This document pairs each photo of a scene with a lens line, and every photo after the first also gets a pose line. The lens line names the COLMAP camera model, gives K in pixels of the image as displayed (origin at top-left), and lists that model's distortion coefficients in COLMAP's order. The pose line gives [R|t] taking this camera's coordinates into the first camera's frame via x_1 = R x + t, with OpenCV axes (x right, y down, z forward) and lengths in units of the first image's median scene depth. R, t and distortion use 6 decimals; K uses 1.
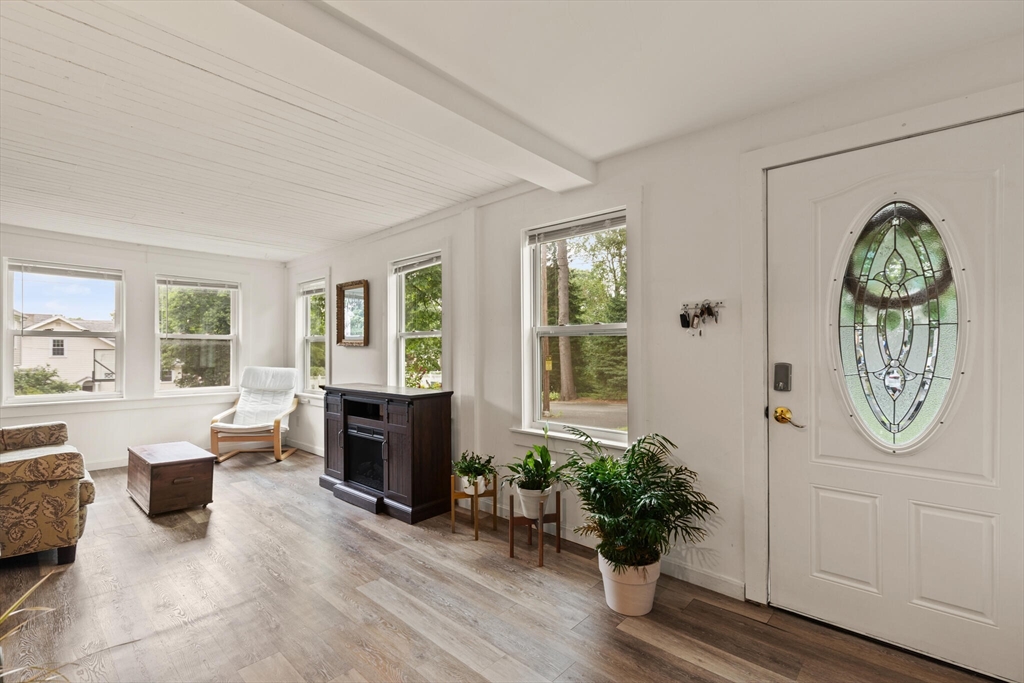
lens RADIAL K [[462.0, 0, 513.5], [0, 462.0, 352.1], [0, 0, 1]] dist [0.007096, -0.000200]
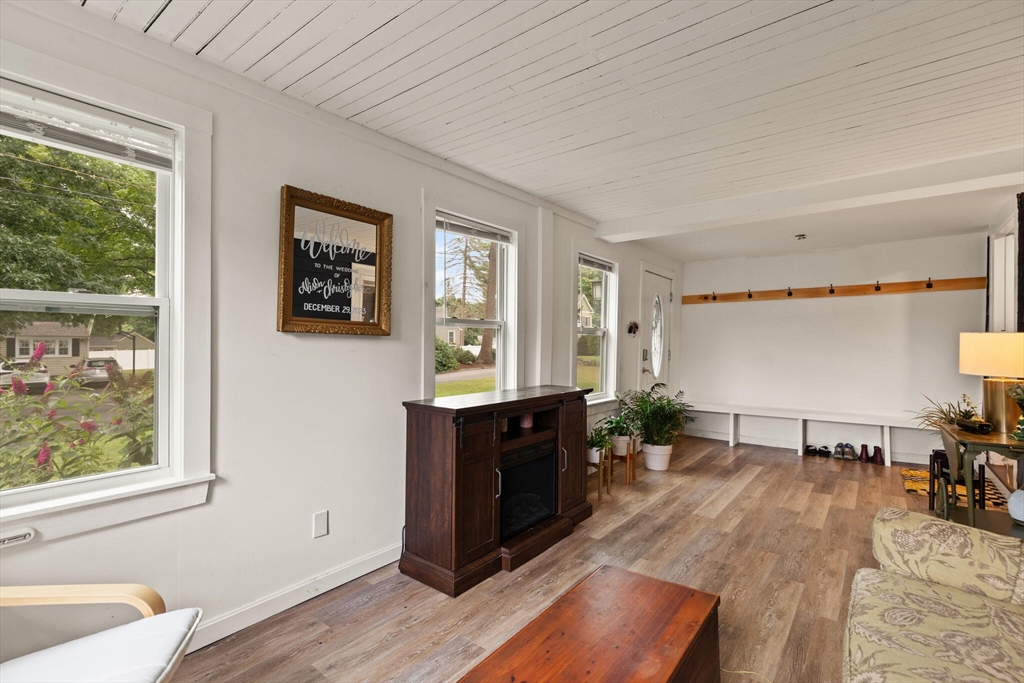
lens RADIAL K [[462.0, 0, 513.5], [0, 462.0, 352.1], [0, 0, 1]] dist [0.007096, -0.000200]
pose [[-0.068835, -0.022037, 0.997385, -1.451839], [-0.003470, 0.999755, 0.021850, -0.015134], [-0.997622, -0.001957, -0.068895, 1.471216]]
